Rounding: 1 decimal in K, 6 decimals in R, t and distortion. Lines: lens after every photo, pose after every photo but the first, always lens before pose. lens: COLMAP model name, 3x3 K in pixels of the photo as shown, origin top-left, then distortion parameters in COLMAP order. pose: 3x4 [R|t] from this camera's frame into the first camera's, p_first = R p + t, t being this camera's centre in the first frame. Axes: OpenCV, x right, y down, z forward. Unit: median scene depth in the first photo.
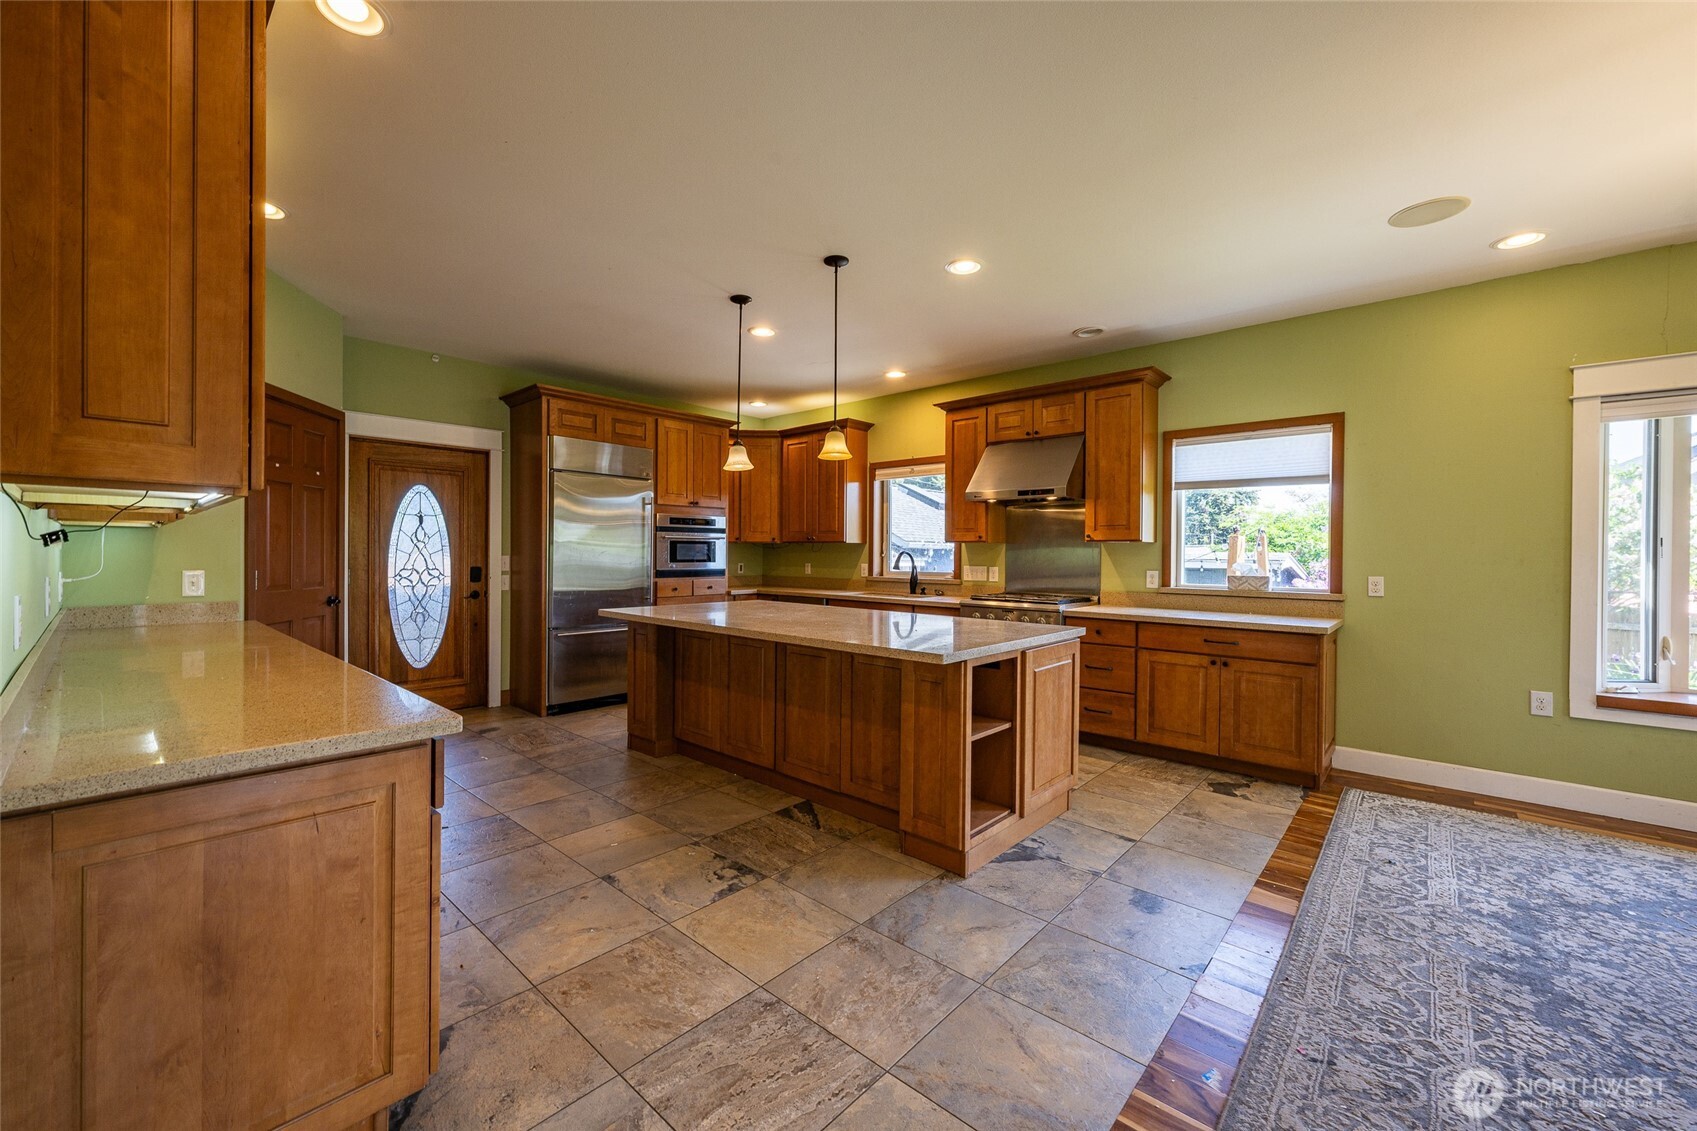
lens RADIAL K [[673.5, 0, 820.1], [0, 673.5, 560.3], [0, 0, 1]] dist [-0.001150, 0.000431]
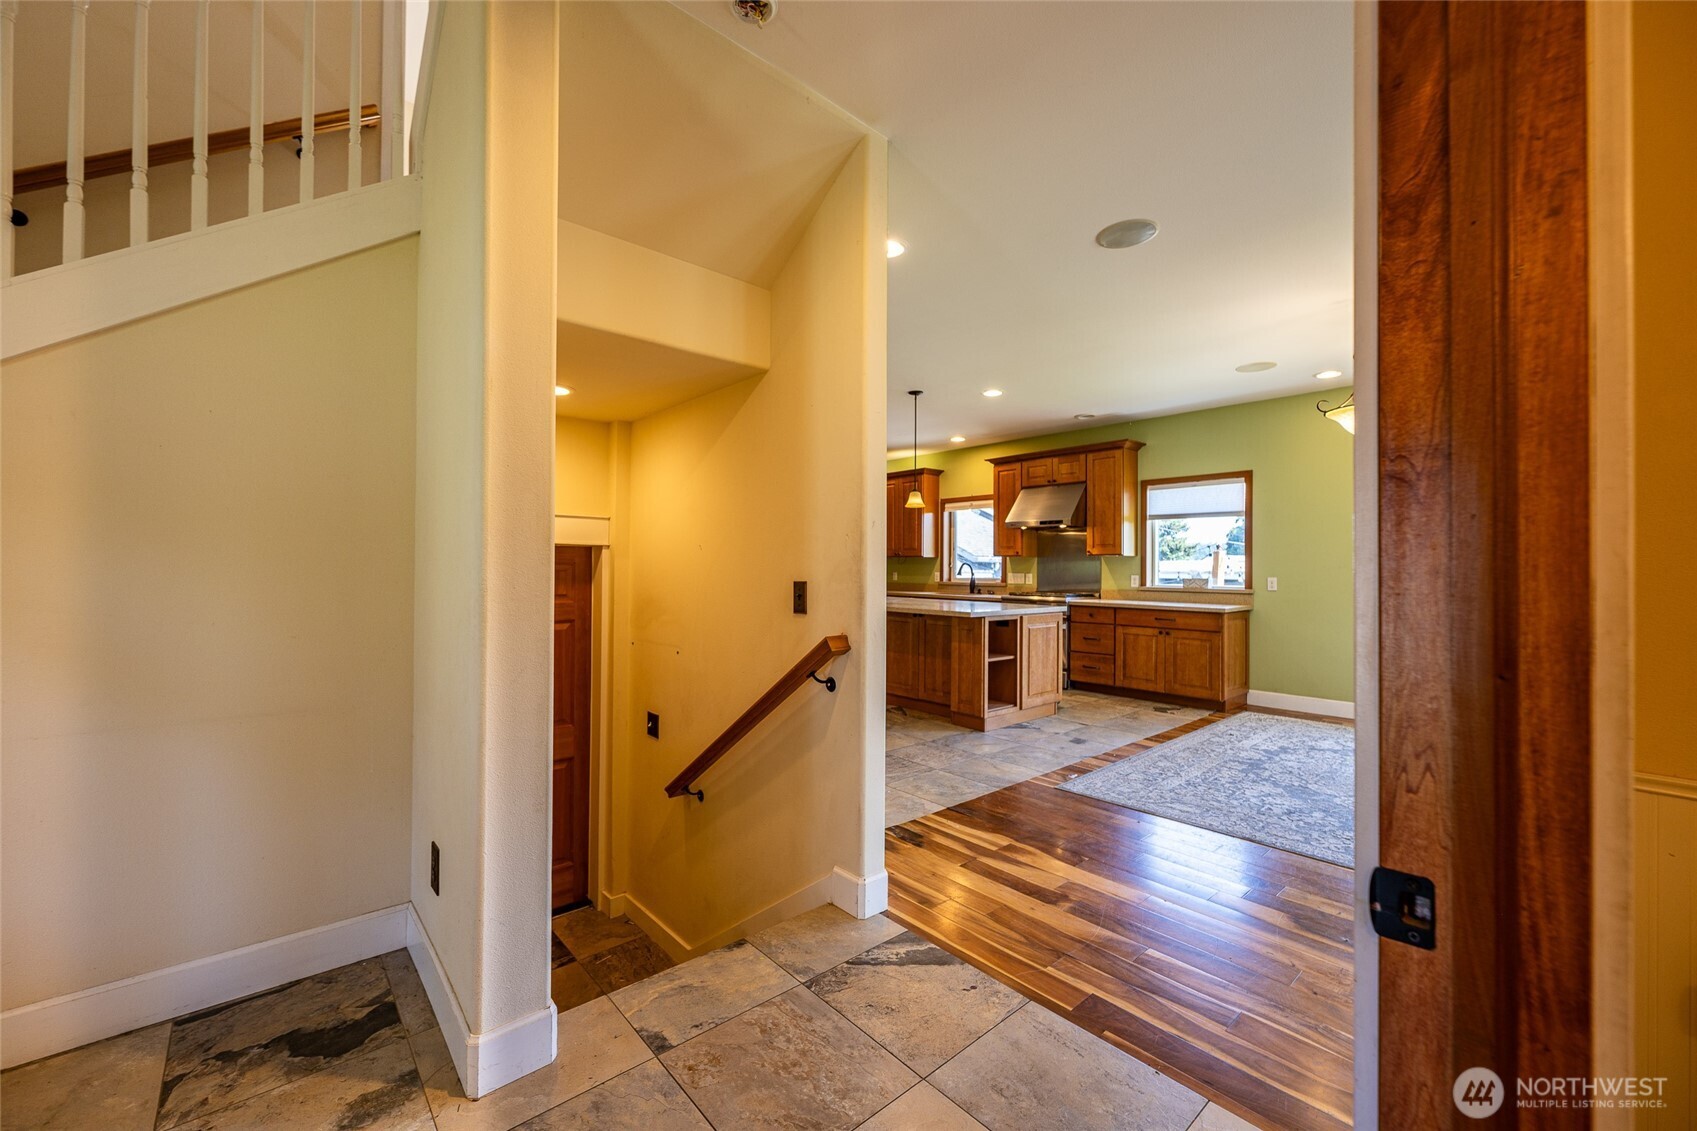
lens RADIAL K [[671.6, 0, 820.4], [0, 671.6, 561.4], [0, 0, 1]] dist [0.001574, 0.000193]
pose [[0.992994, -0.001467, -0.118155, -0.013807], [-0.001124, 0.999761, -0.021853, 0.022583], [0.118158, 0.021833, 0.992755, -0.657334]]
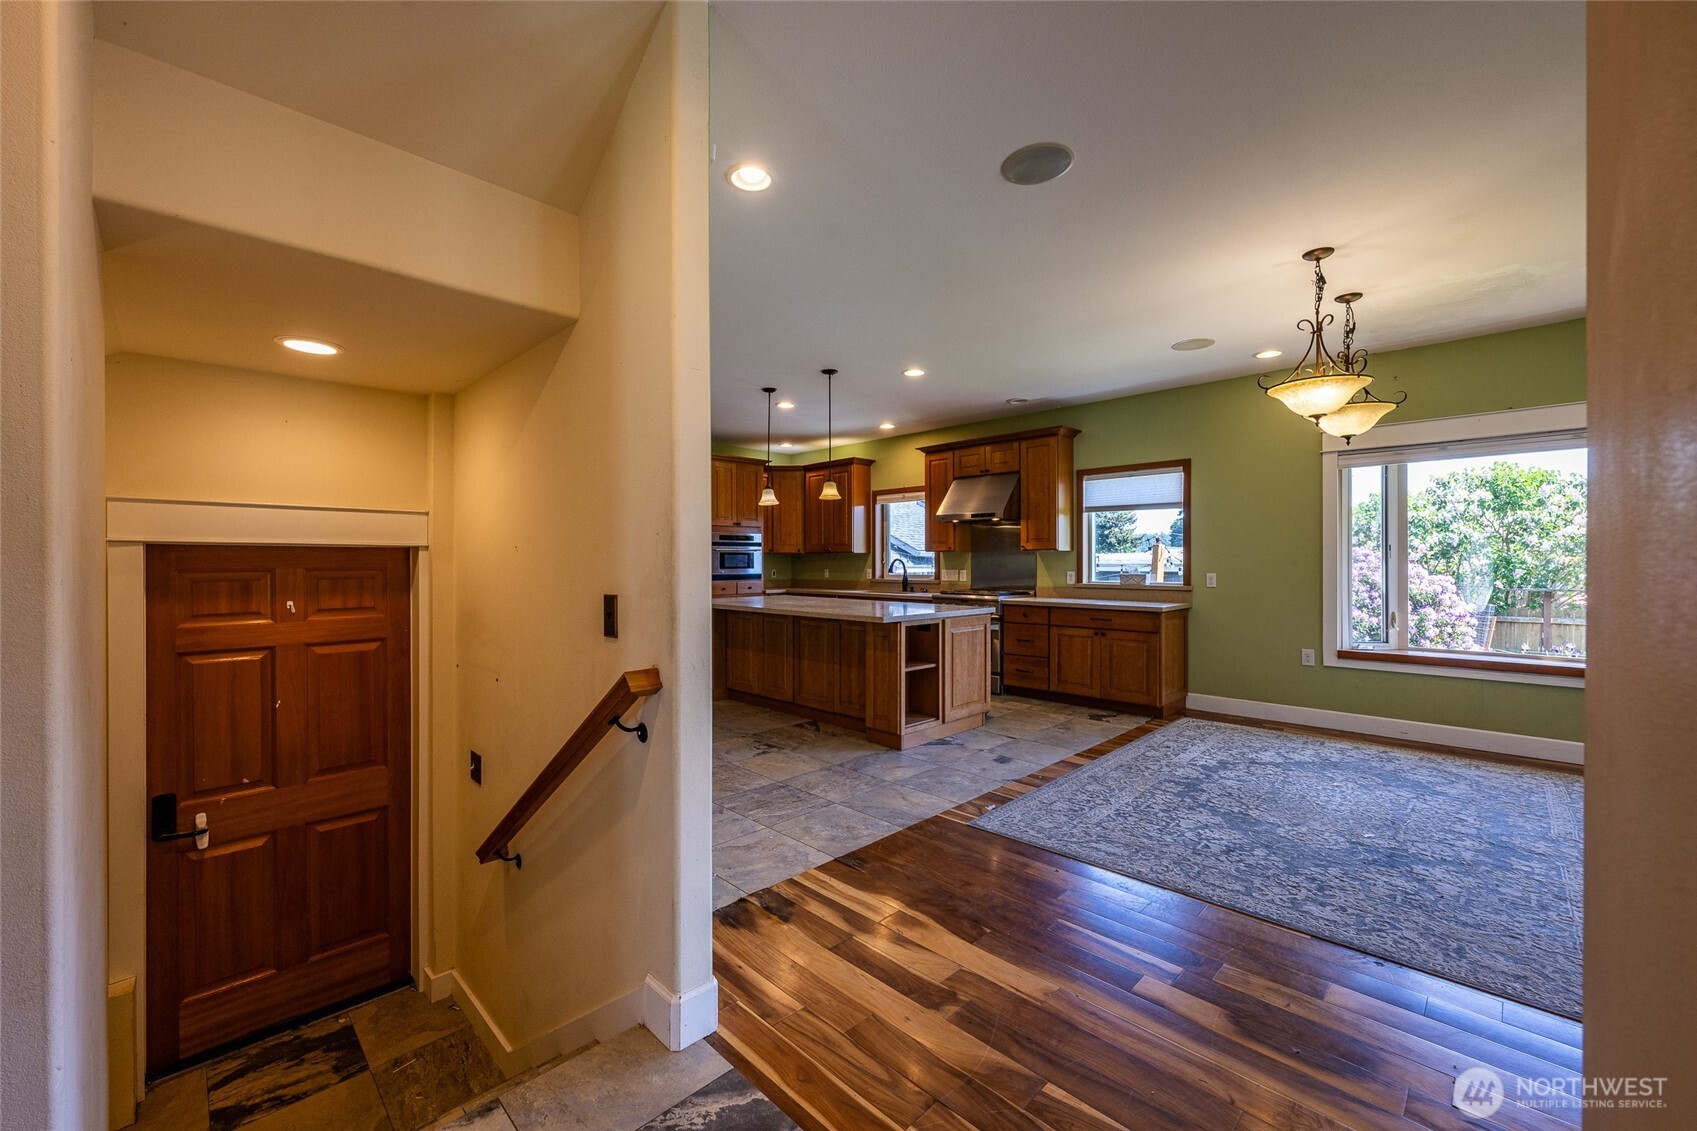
lens RADIAL K [[673.5, 0, 820.1], [0, 673.5, 560.3], [0, 0, 1]] dist [-0.001150, 0.000431]
pose [[0.998411, -0.008909, -0.055649, 0.076051], [0.008148, 0.999870, -0.013896, 0.009909], [0.055765, 0.013420, 0.998354, -0.493164]]
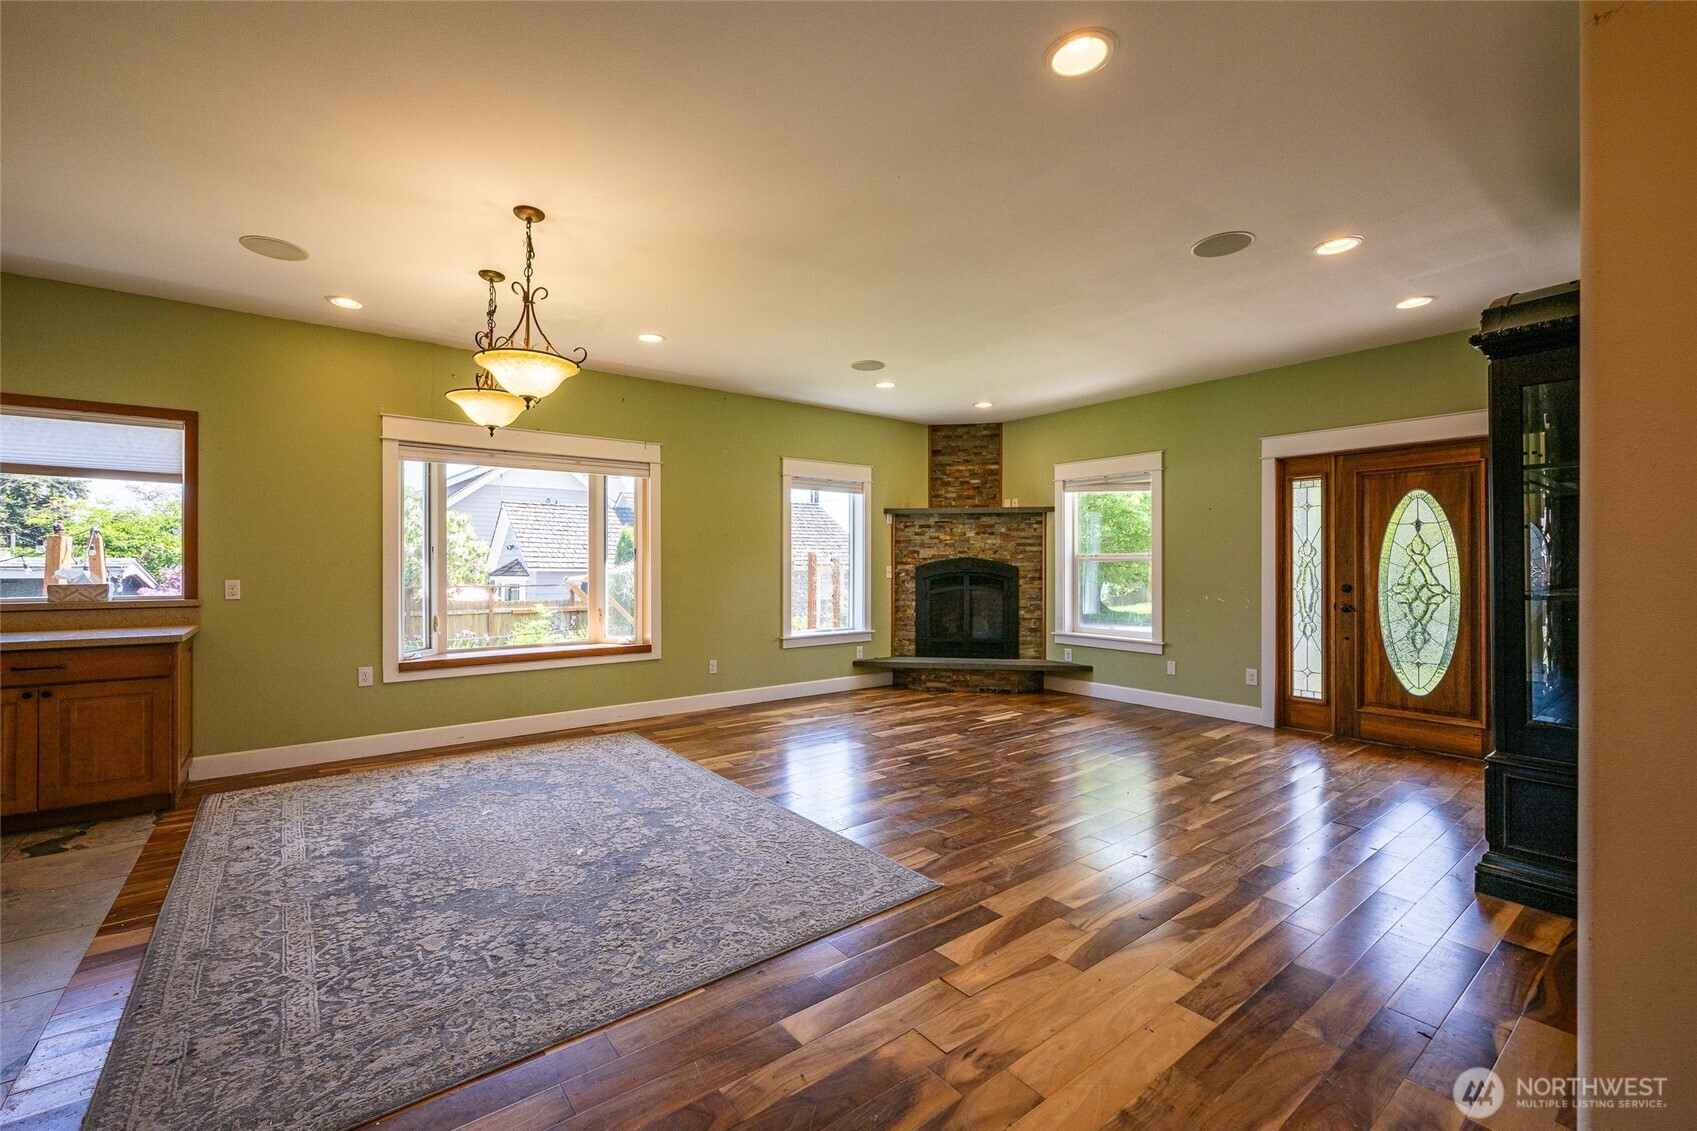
lens RADIAL K [[697.7, 0, 811.1], [0, 697.7, 560.6], [0, 0, 1]] dist [-0.000427, -0.000129]
pose [[0.189154, -0.003510, 0.981941, -0.045277], [0.011874, 0.999929, 0.001288, 0.003933], [-0.981876, 0.011416, 0.189182, -0.060584]]
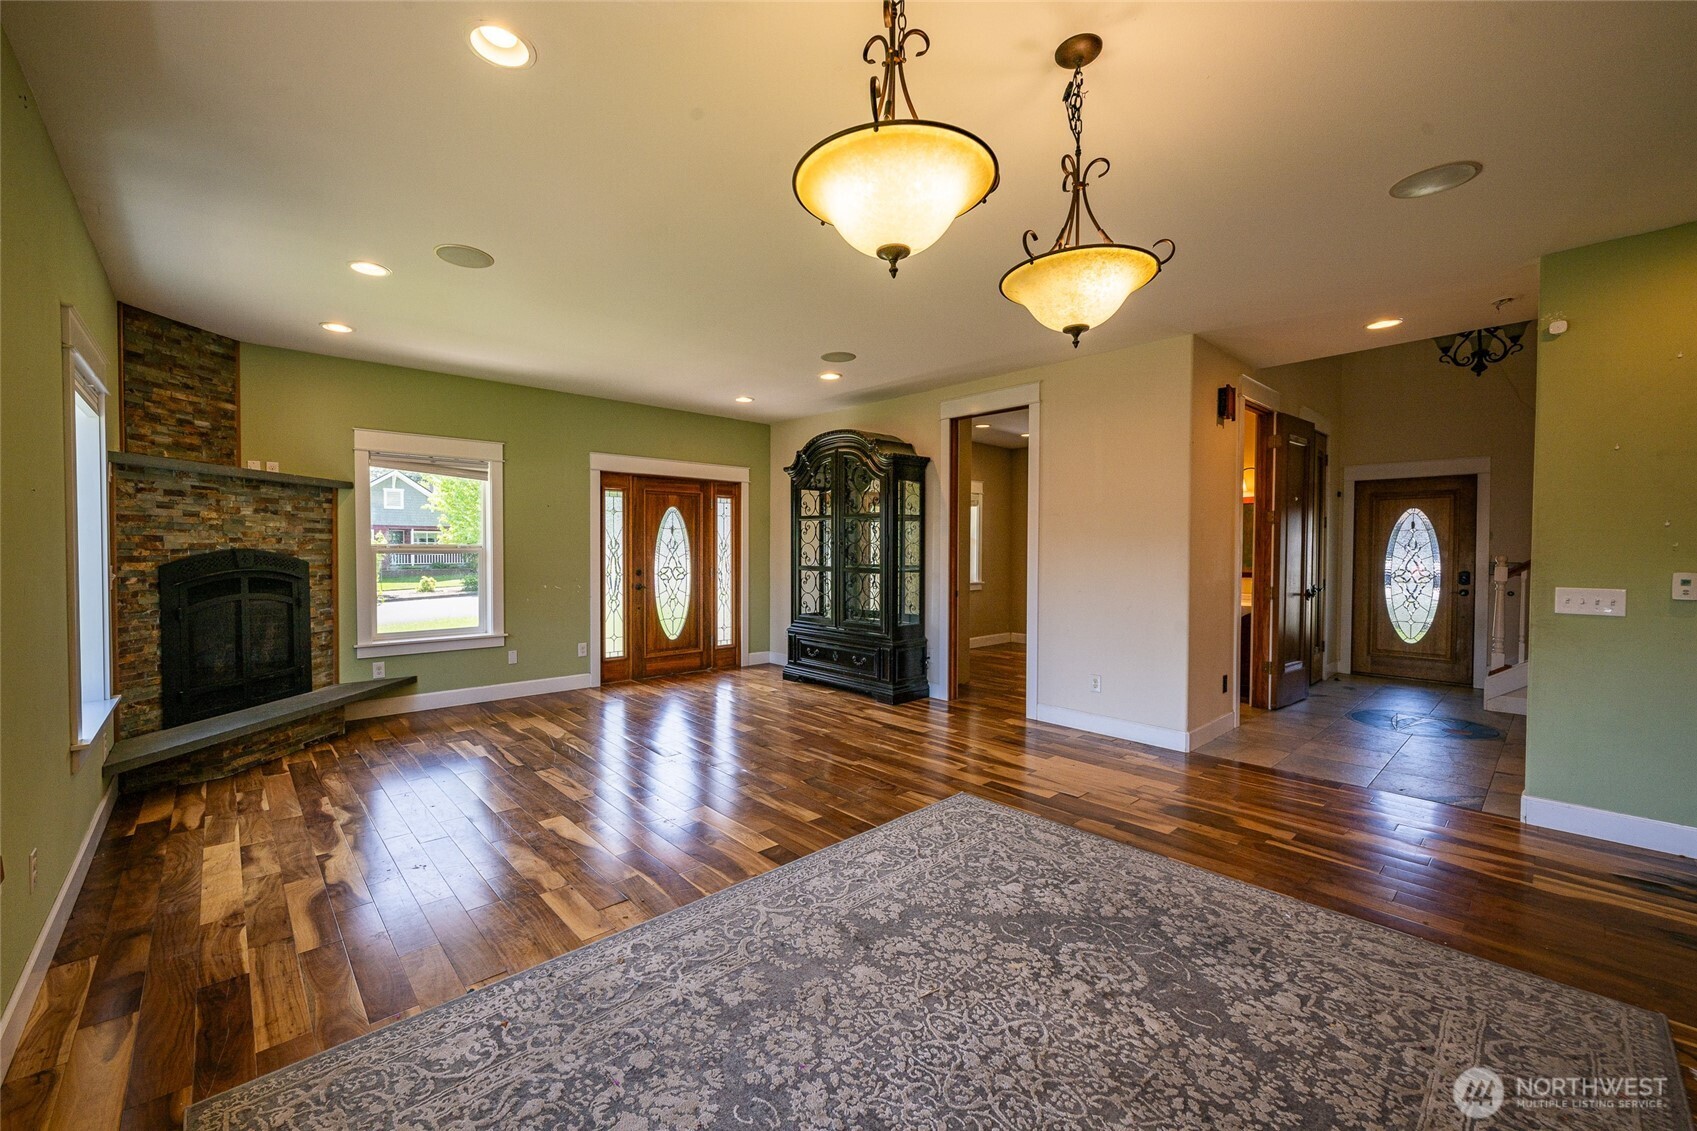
lens RADIAL K [[673.5, 0, 820.1], [0, 673.5, 560.3], [0, 0, 1]] dist [-0.001150, 0.000431]
pose [[-0.995813, -0.013049, 0.090482, 0.802198], [-0.010303, 0.999474, 0.030751, -0.021878], [-0.090836, 0.029690, -0.995423, 0.919229]]
